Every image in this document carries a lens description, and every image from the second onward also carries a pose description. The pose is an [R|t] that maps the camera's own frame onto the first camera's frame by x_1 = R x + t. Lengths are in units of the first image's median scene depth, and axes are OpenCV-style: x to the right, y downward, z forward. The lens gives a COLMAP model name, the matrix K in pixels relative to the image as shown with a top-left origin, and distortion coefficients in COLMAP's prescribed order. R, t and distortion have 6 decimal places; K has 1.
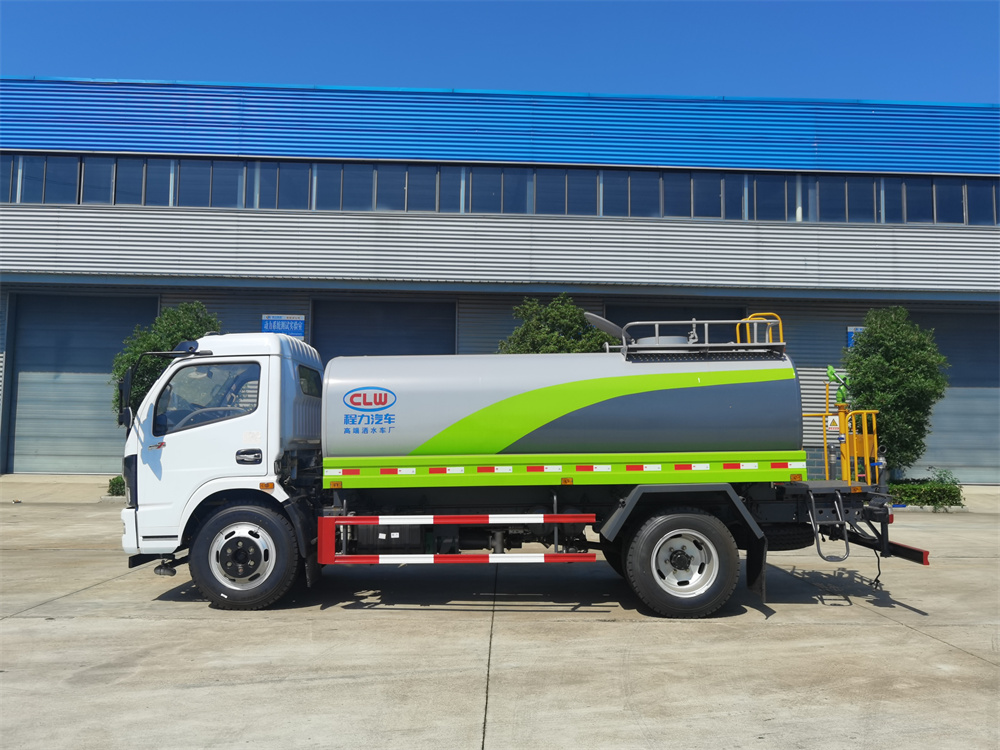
lens RADIAL K [[817.9, 0, 500.0], [0, 817.9, 375.0], [0, 0, 1]] dist [0.019054, -0.023743]
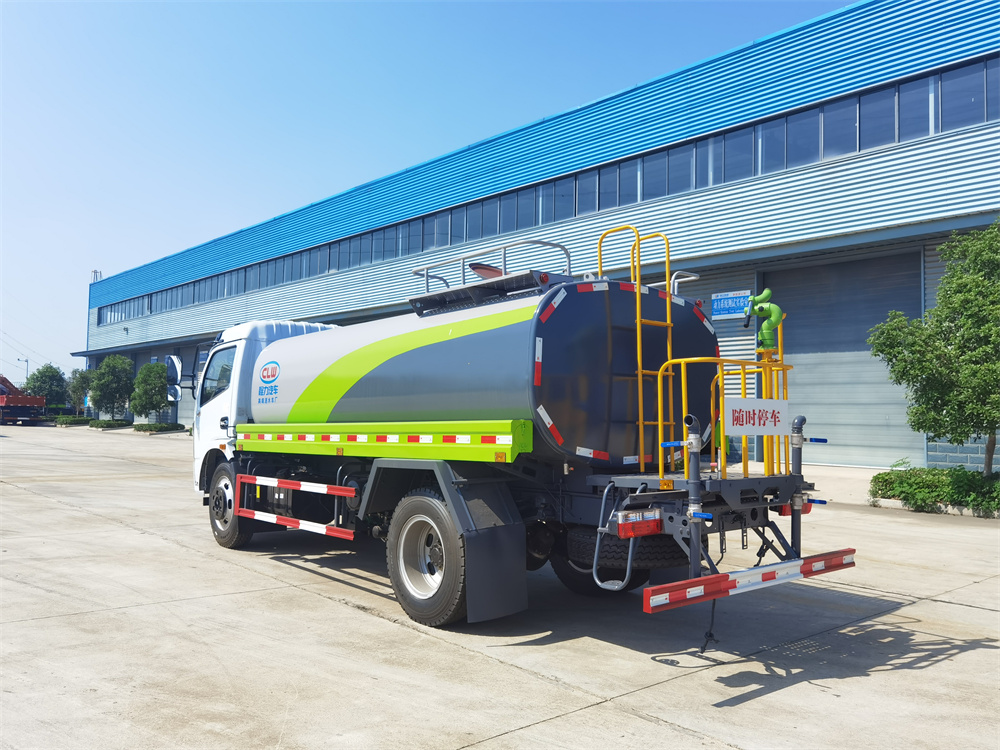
lens RADIAL K [[817.9, 0, 500.0], [0, 817.9, 375.0], [0, 0, 1]] dist [0.019054, -0.023743]
pose [[0.636837, -0.037736, -0.770075, 0.918445], [0.048264, 0.998794, -0.009031, 0.059929], [0.769487, -0.031415, 0.637890, 0.545416]]
